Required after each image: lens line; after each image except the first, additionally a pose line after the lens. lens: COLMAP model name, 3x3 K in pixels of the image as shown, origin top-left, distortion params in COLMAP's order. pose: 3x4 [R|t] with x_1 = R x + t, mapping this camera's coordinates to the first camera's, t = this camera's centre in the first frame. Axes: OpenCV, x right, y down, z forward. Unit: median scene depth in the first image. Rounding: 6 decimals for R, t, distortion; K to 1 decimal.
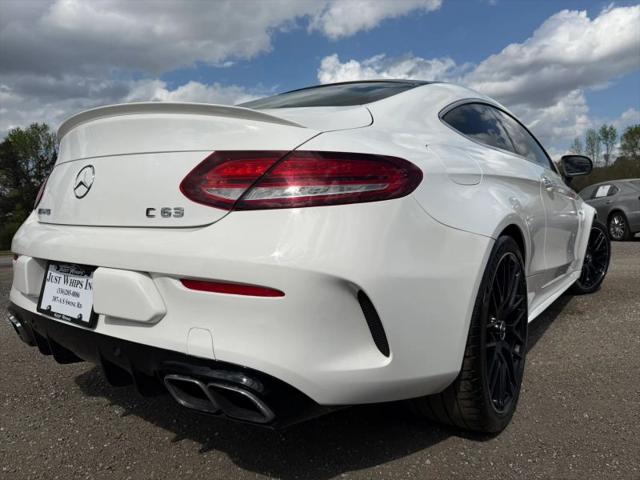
lens RADIAL K [[461.3, 0, 331.3], [0, 461.3, 248.6], [0, 0, 1]] dist [0.025723, -0.040890]
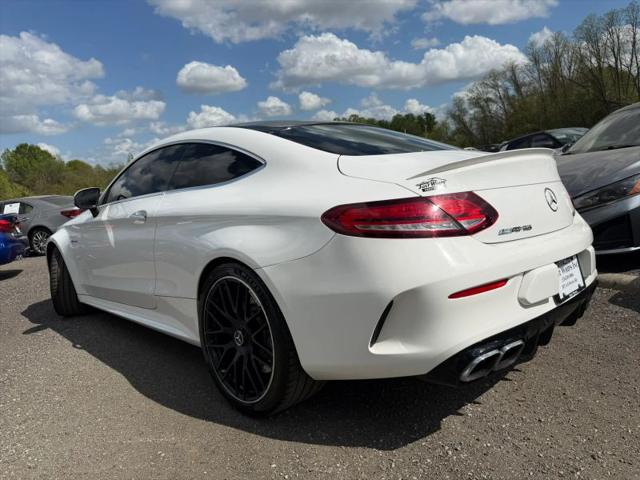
lens RADIAL K [[461.3, 0, 324.2], [0, 461.3, 238.6], [0, 0, 1]] dist [0.025723, -0.040890]
pose [[0.167897, -0.109754, 0.979676, -2.402302], [0.164540, 0.982962, 0.081923, -0.305764], [-0.971976, 0.147442, 0.183096, 1.662117]]
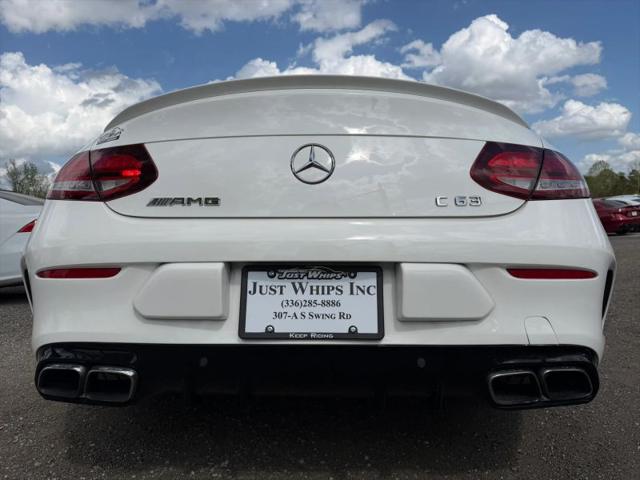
lens RADIAL K [[461.3, 0, 320.6], [0, 461.3, 235.5], [0, 0, 1]] dist [0.025723, -0.040890]
pose [[0.833506, -0.010751, 0.552406, -1.116791], [0.051921, 0.996910, -0.058939, 0.031987], [-0.550066, 0.077807, 0.831489, 0.384838]]
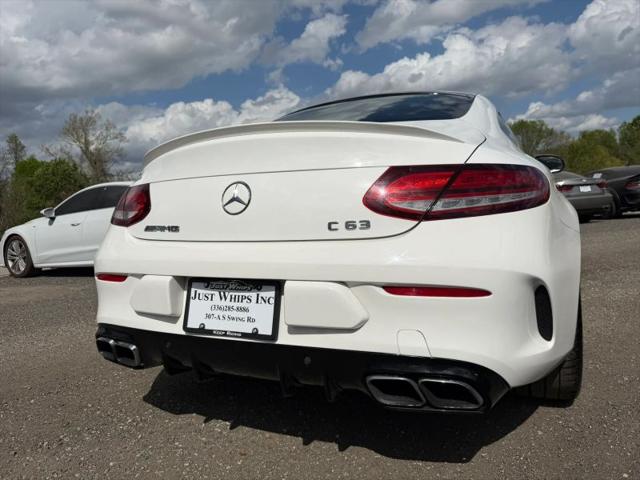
lens RADIAL K [[461.3, 0, 318.4], [0, 461.3, 243.8], [0, 0, 1]] dist [0.025723, -0.040890]
pose [[0.982015, -0.055155, 0.180568, -0.628294], [0.056545, 0.998397, -0.002556, -0.037237], [-0.180138, 0.012720, 0.983559, -0.033580]]
